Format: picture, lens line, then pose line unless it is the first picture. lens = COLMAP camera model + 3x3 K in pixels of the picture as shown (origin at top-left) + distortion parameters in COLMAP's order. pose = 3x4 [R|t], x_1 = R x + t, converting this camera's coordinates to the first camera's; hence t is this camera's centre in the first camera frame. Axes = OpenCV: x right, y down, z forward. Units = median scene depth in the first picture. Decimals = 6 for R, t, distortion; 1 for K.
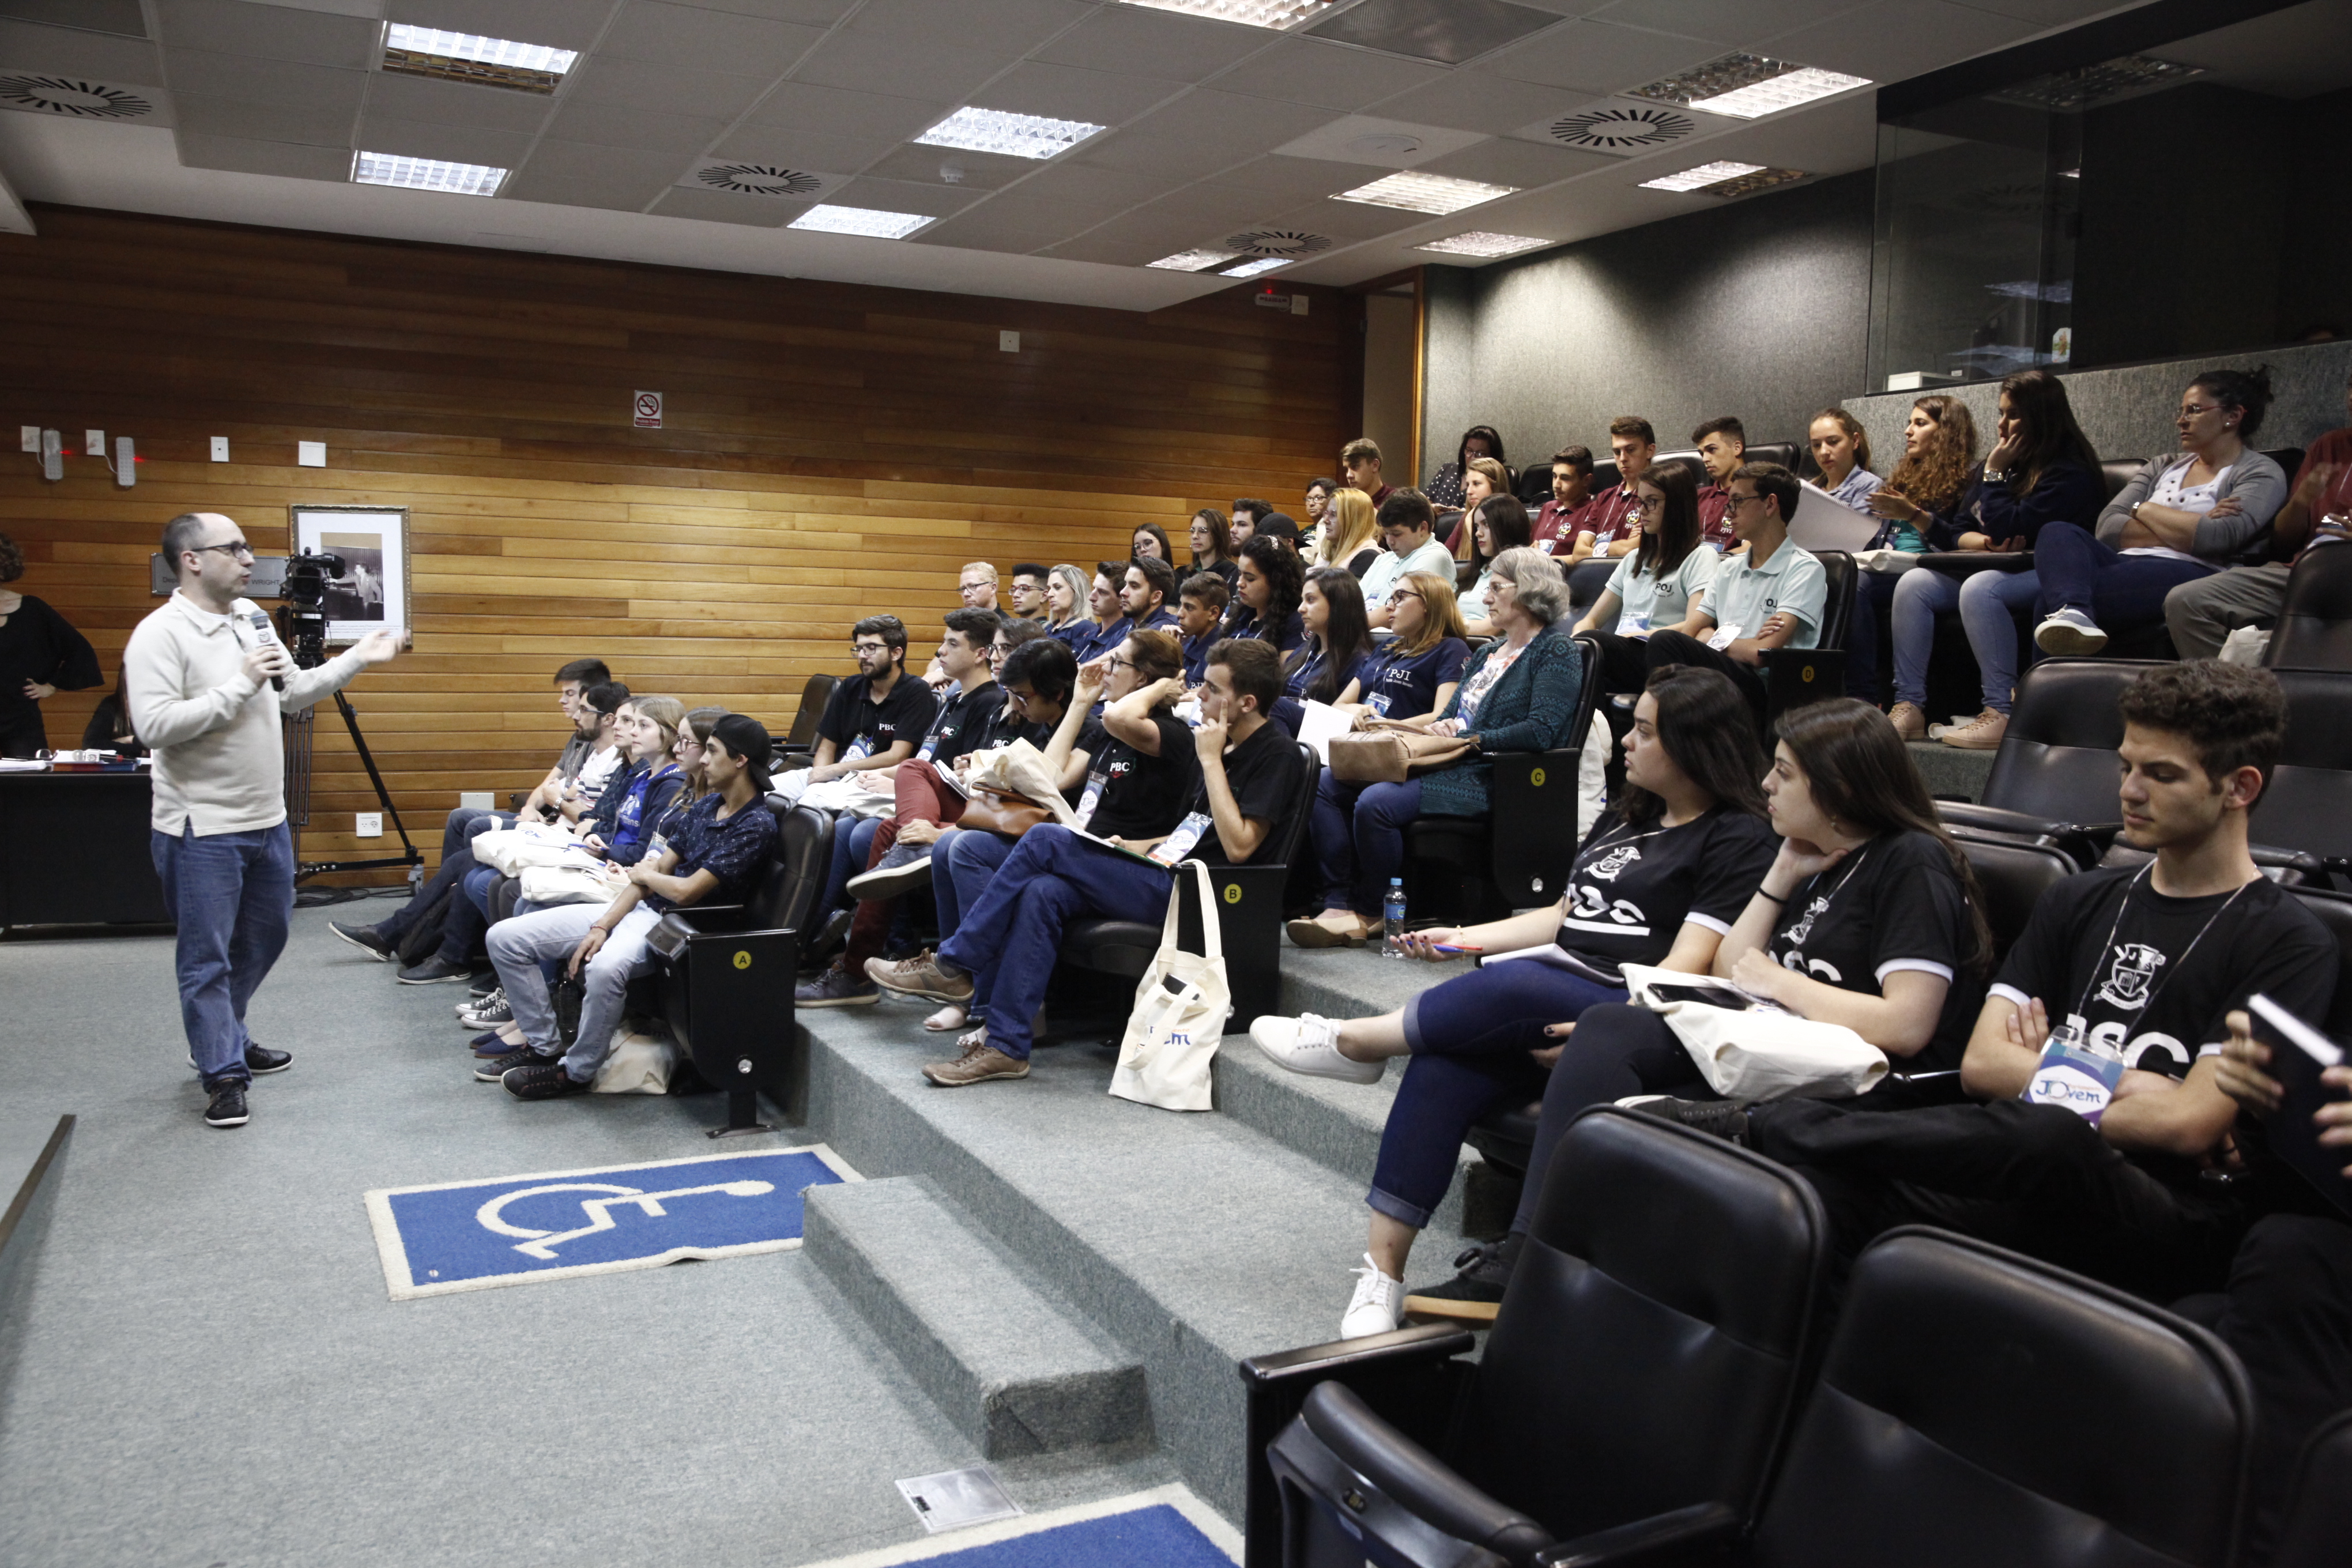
lens RADIAL K [[1866.5, 0, 1174.1], [0, 1866.5, 786.8], [0, 0, 1]] dist [-0.007416, 0.007721]
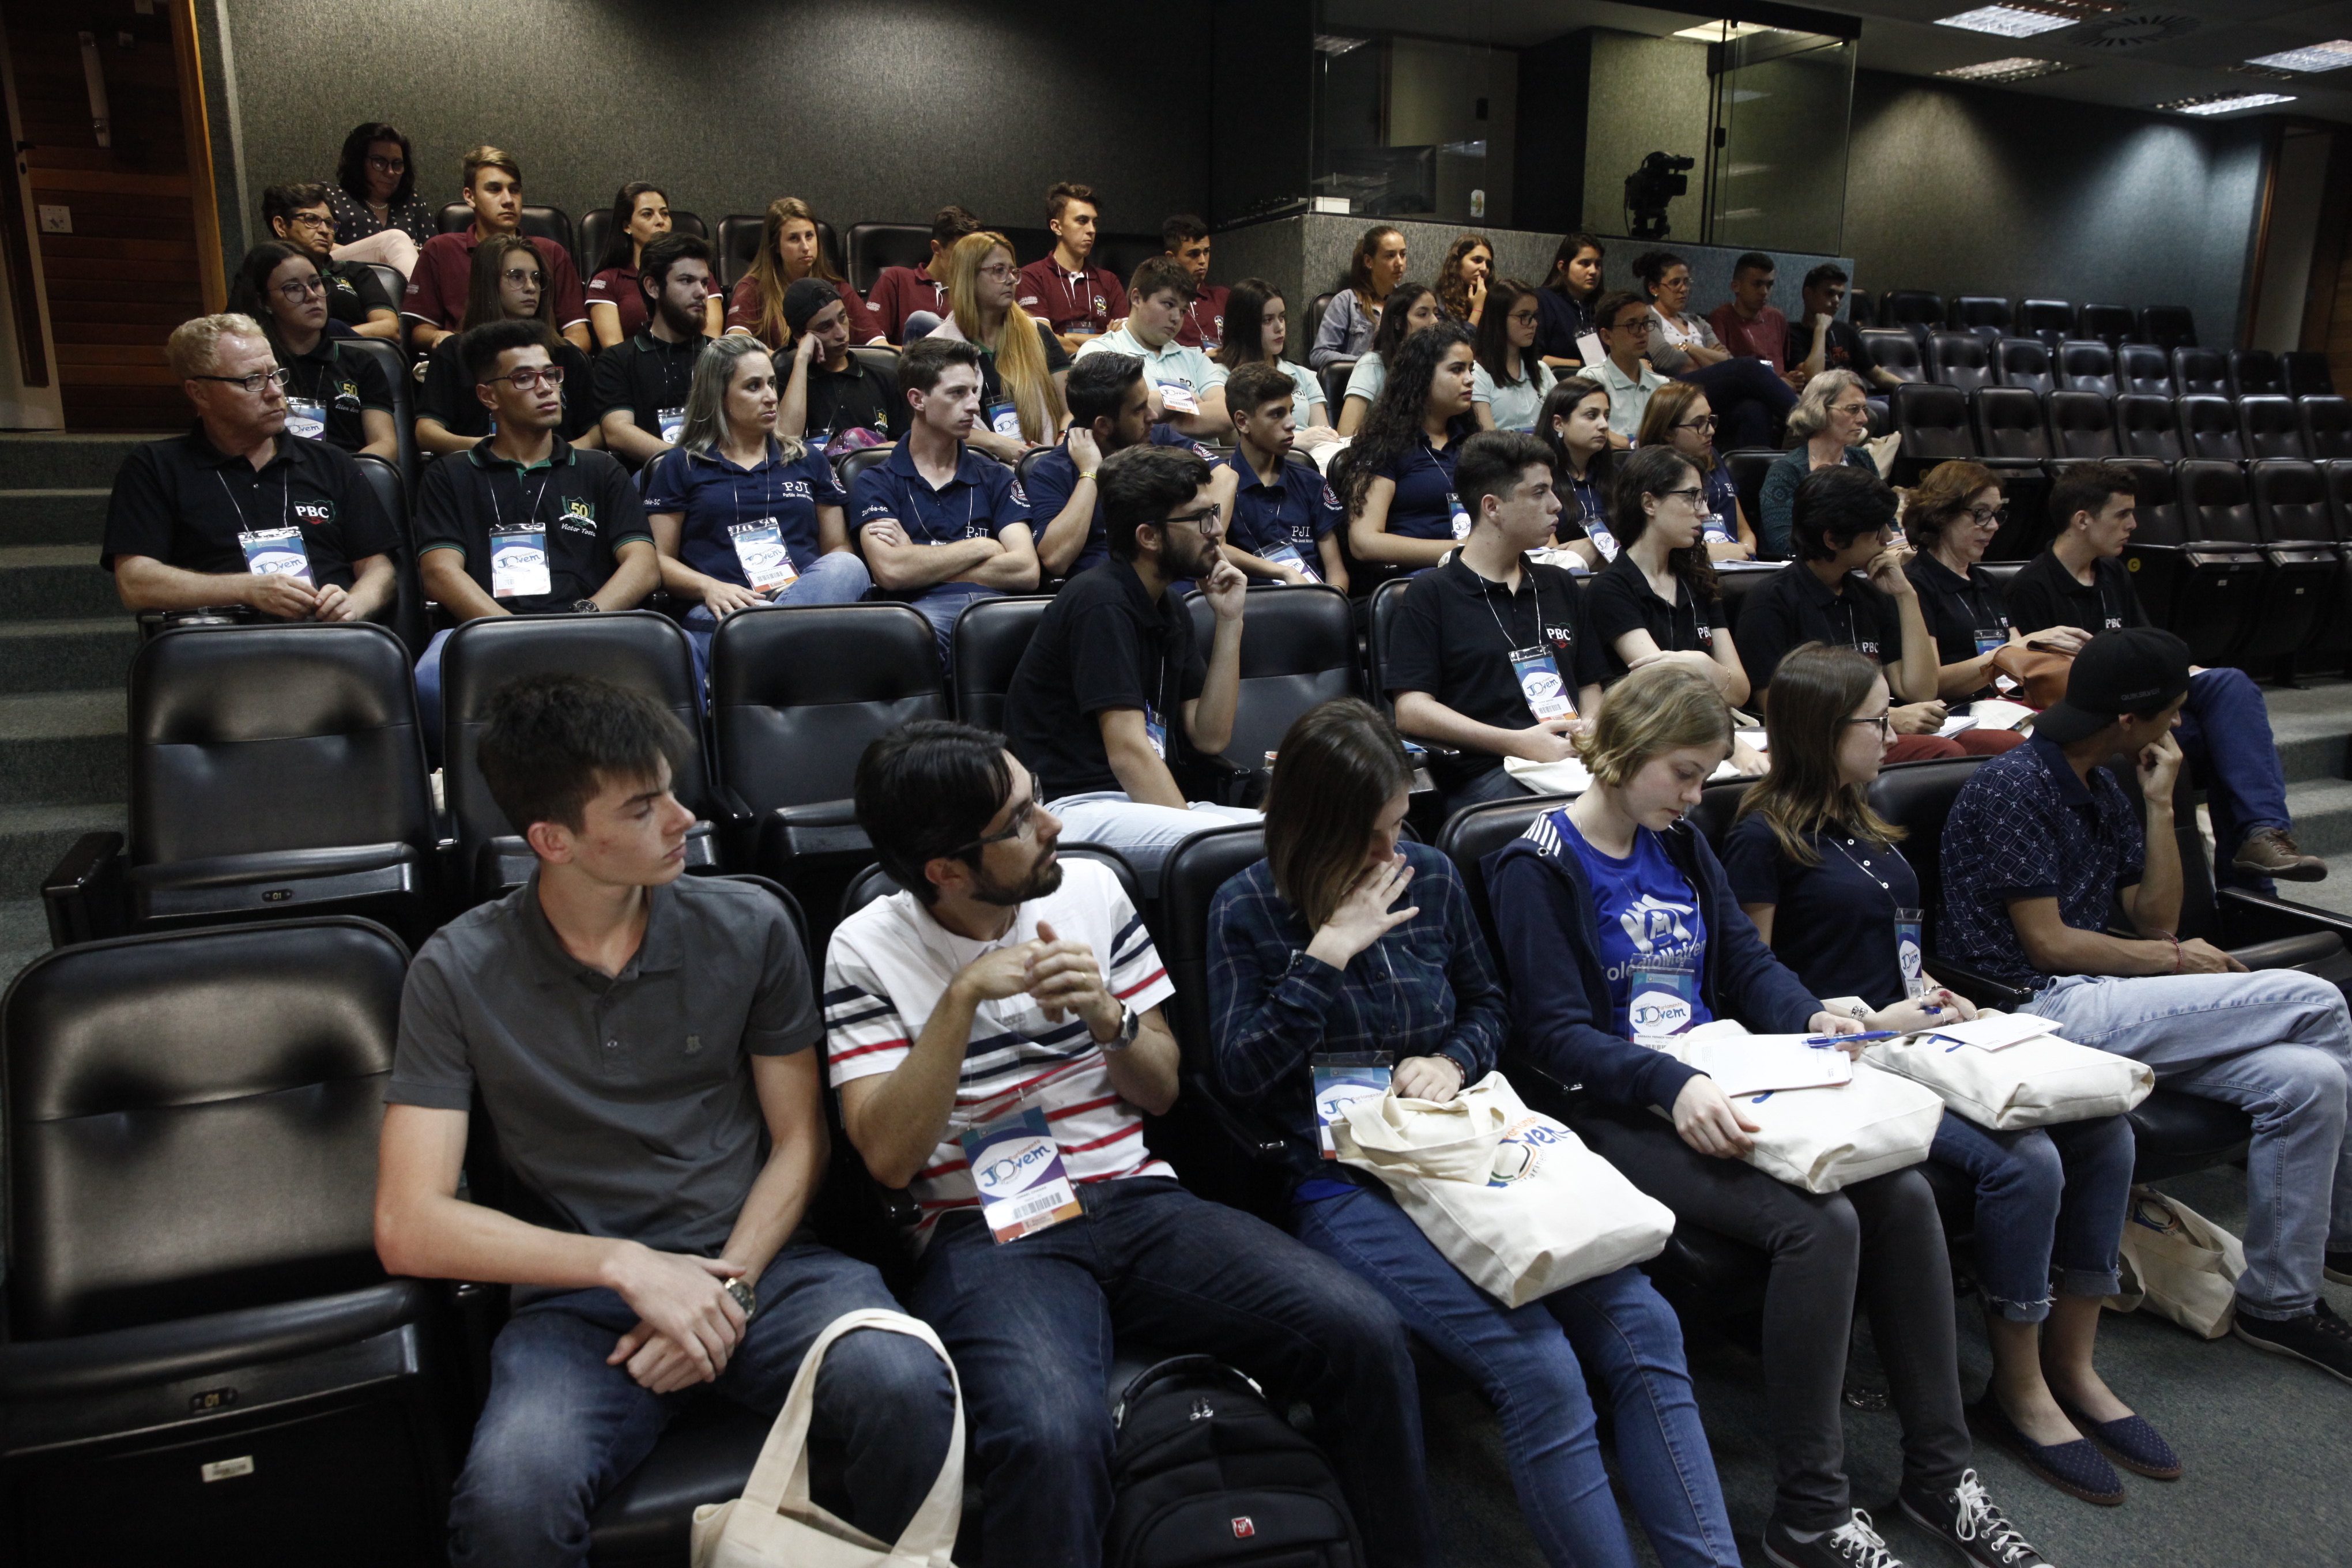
lens RADIAL K [[1609.6, 0, 1179.3], [0, 1609.6, 793.5], [0, 0, 1]] dist [-0.105719, 0.082672]
pose [[0.035179, -0.239153, 0.970345, -0.899927], [0.088120, 0.967906, 0.235357, -0.154390], [-0.995488, 0.077227, 0.055124, 1.539197]]
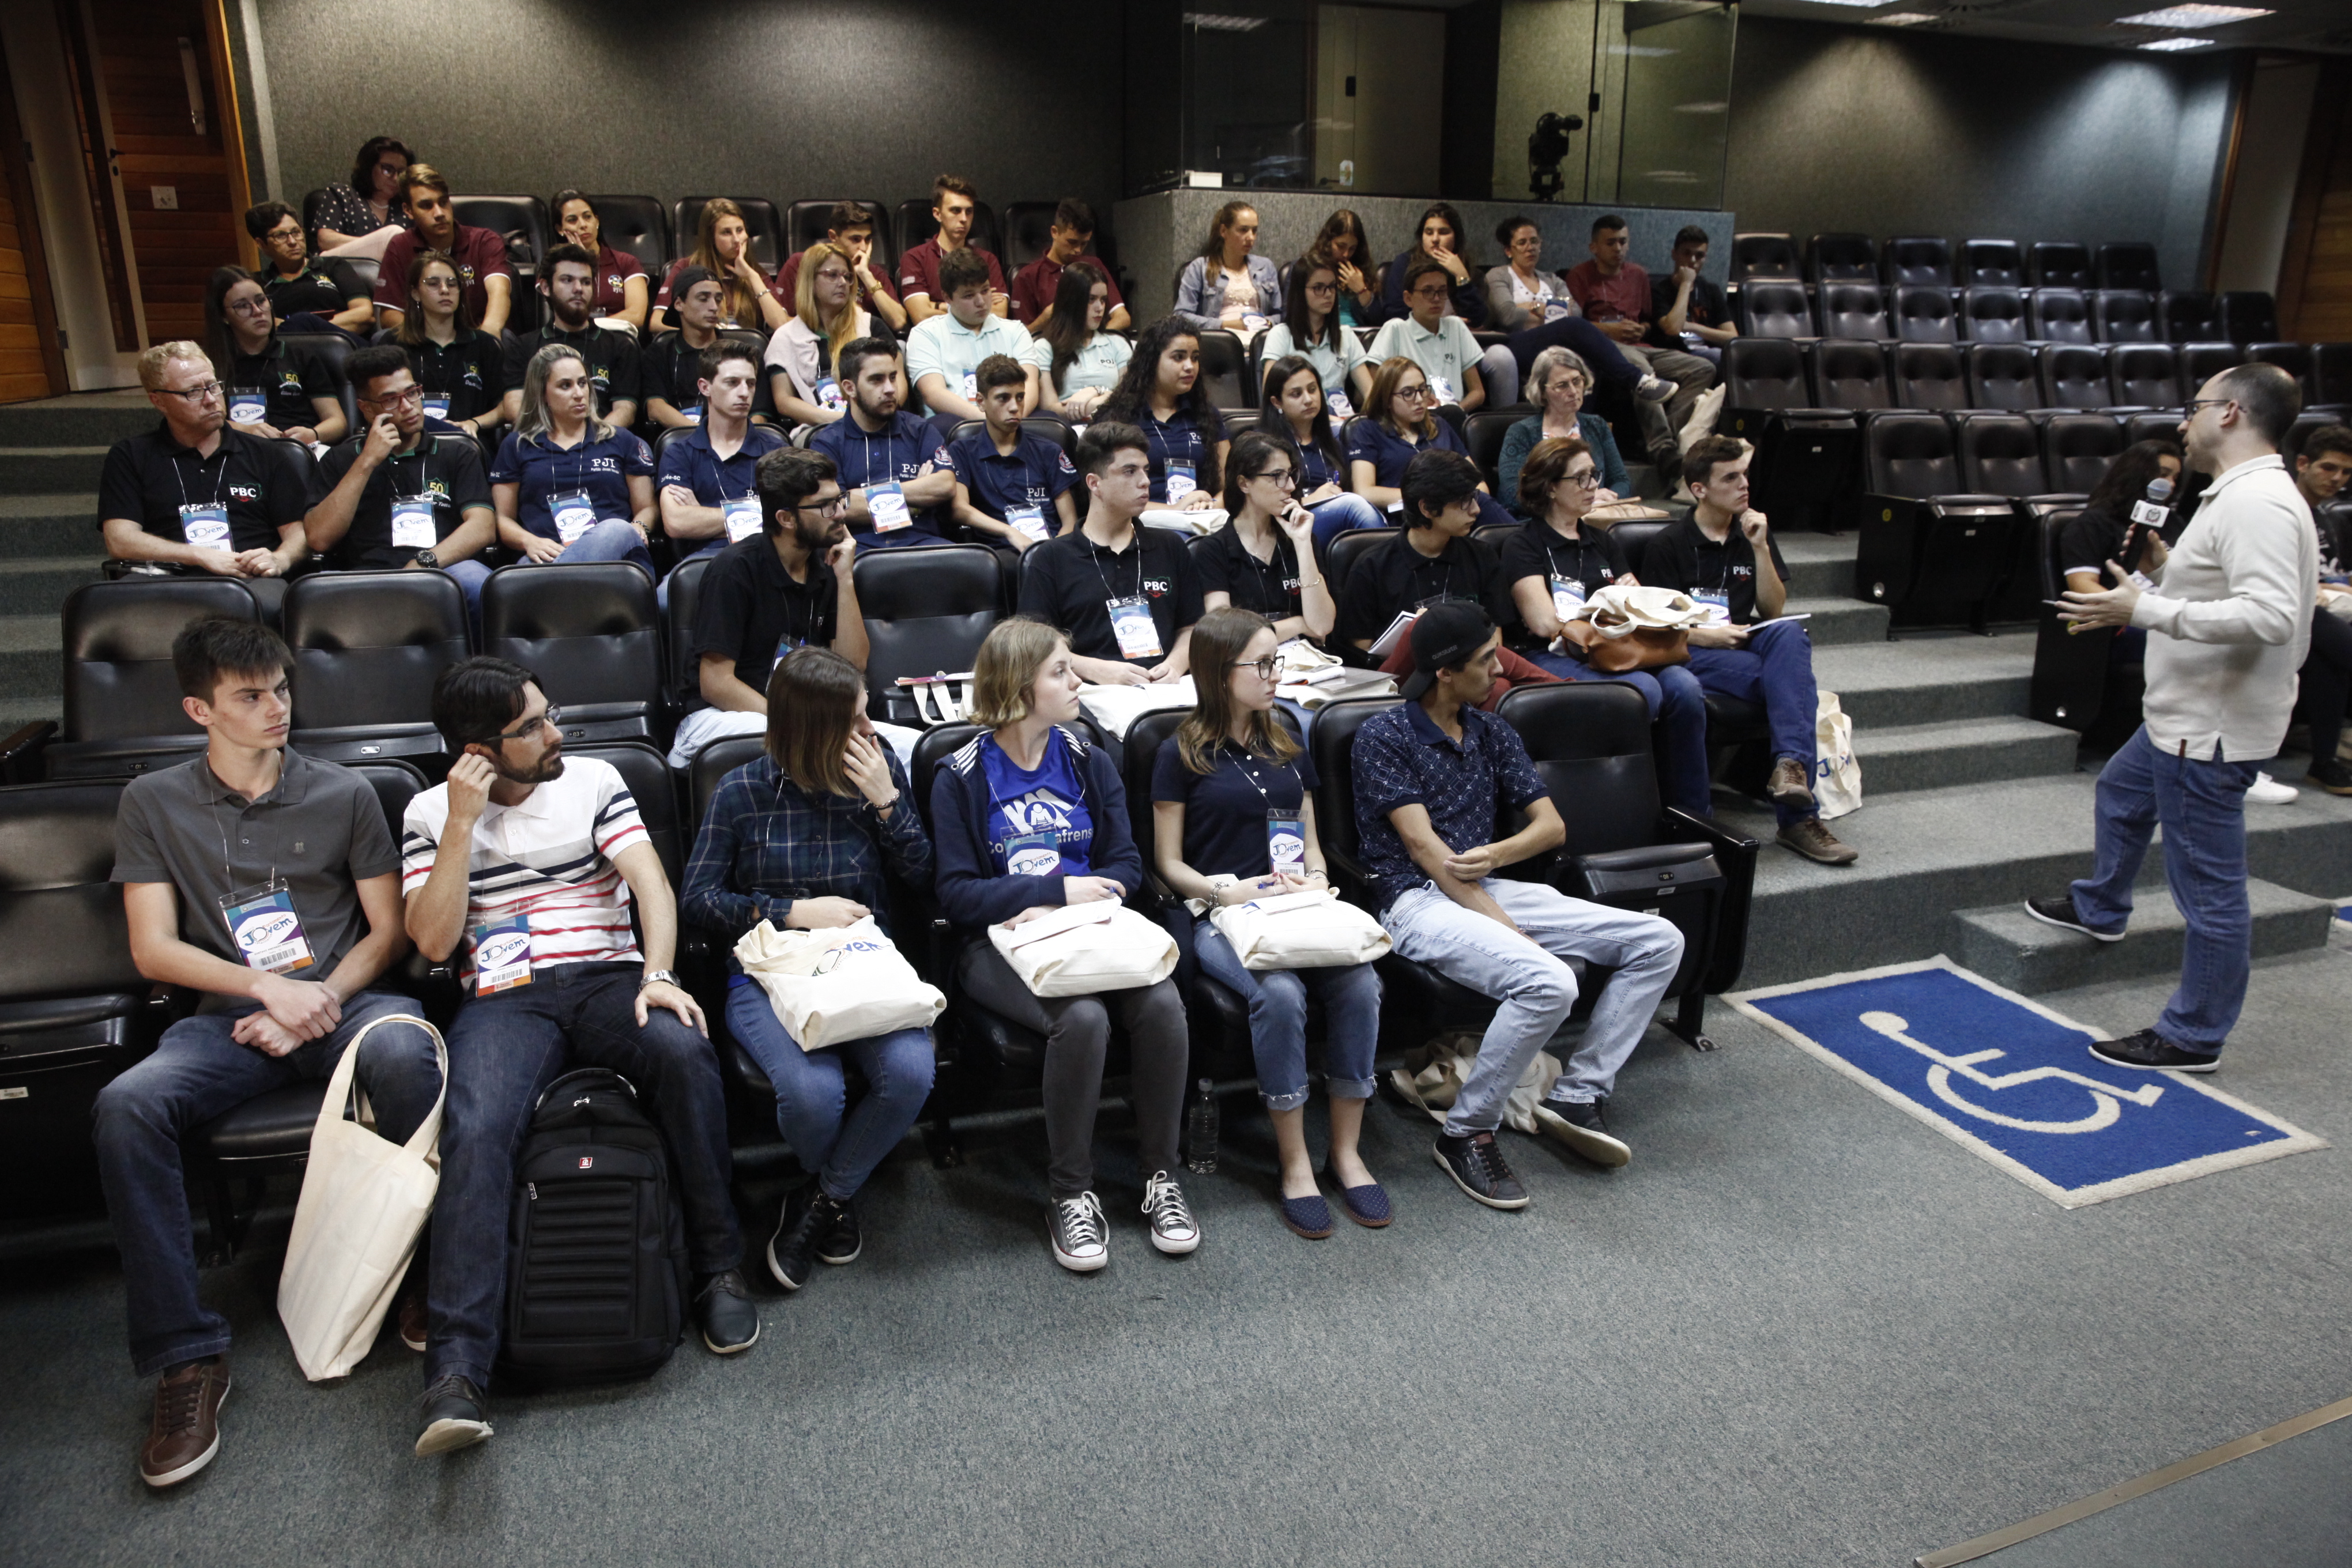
lens RADIAL K [[1605.1, 0, 1179.5], [0, 1605.1, 788.5], [0, 0, 1]] dist [-0.107631, 0.083300]
pose [[0.142443, -0.294739, 0.944902, -1.067484], [0.090350, 0.954522, 0.284120, -0.186694], [-0.985671, 0.044901, 0.162594, 1.244803]]
